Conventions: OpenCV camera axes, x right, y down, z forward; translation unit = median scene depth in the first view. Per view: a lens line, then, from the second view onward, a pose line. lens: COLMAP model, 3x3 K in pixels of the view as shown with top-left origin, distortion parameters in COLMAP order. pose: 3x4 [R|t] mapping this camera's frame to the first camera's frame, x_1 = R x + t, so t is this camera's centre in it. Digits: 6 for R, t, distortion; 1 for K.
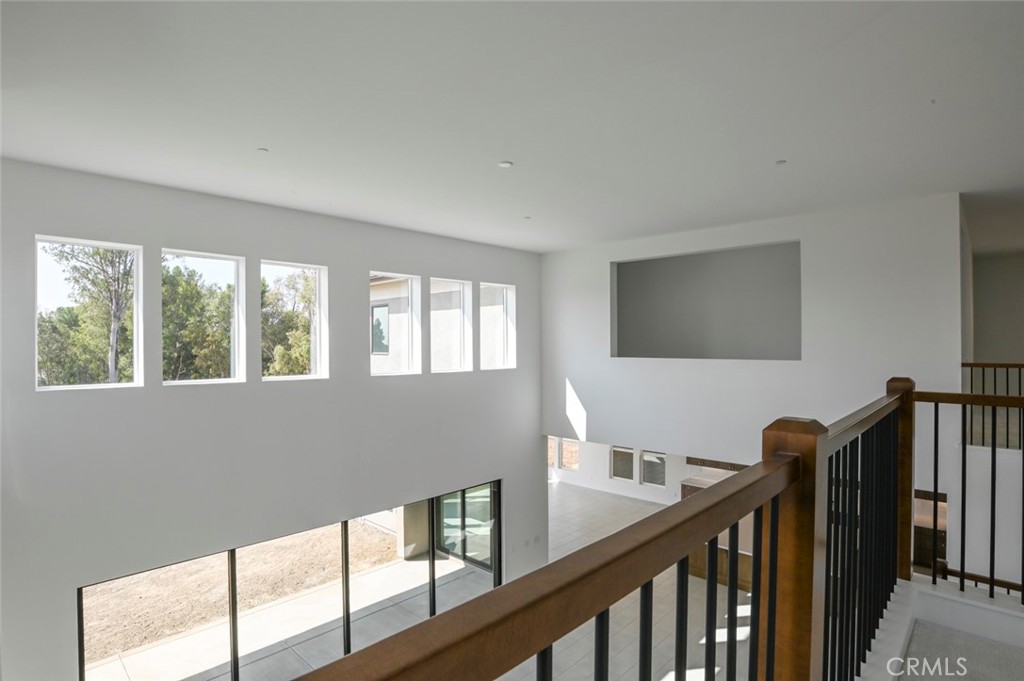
lens RADIAL K [[523.4, 0, 506.6], [0, 523.4, 340.7], [0, 0, 1]] dist [-0.070247, 0.023520]
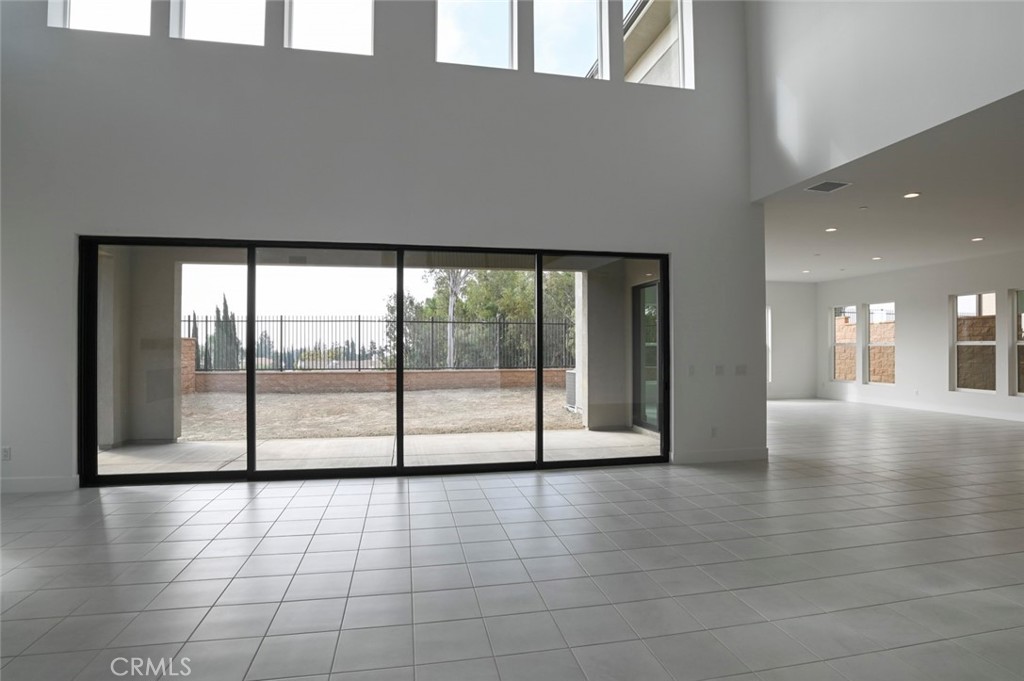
lens RADIAL K [[523.4, 0, 512.3], [0, 523.4, 342.4], [0, 0, 1]] dist [-0.070247, 0.023520]
pose [[0.822173, -0.002617, -0.569232, 0.193709], [-0.000137, 0.999988, -0.004794, 0.370598], [0.569238, 0.004020, 0.822163, 0.358134]]
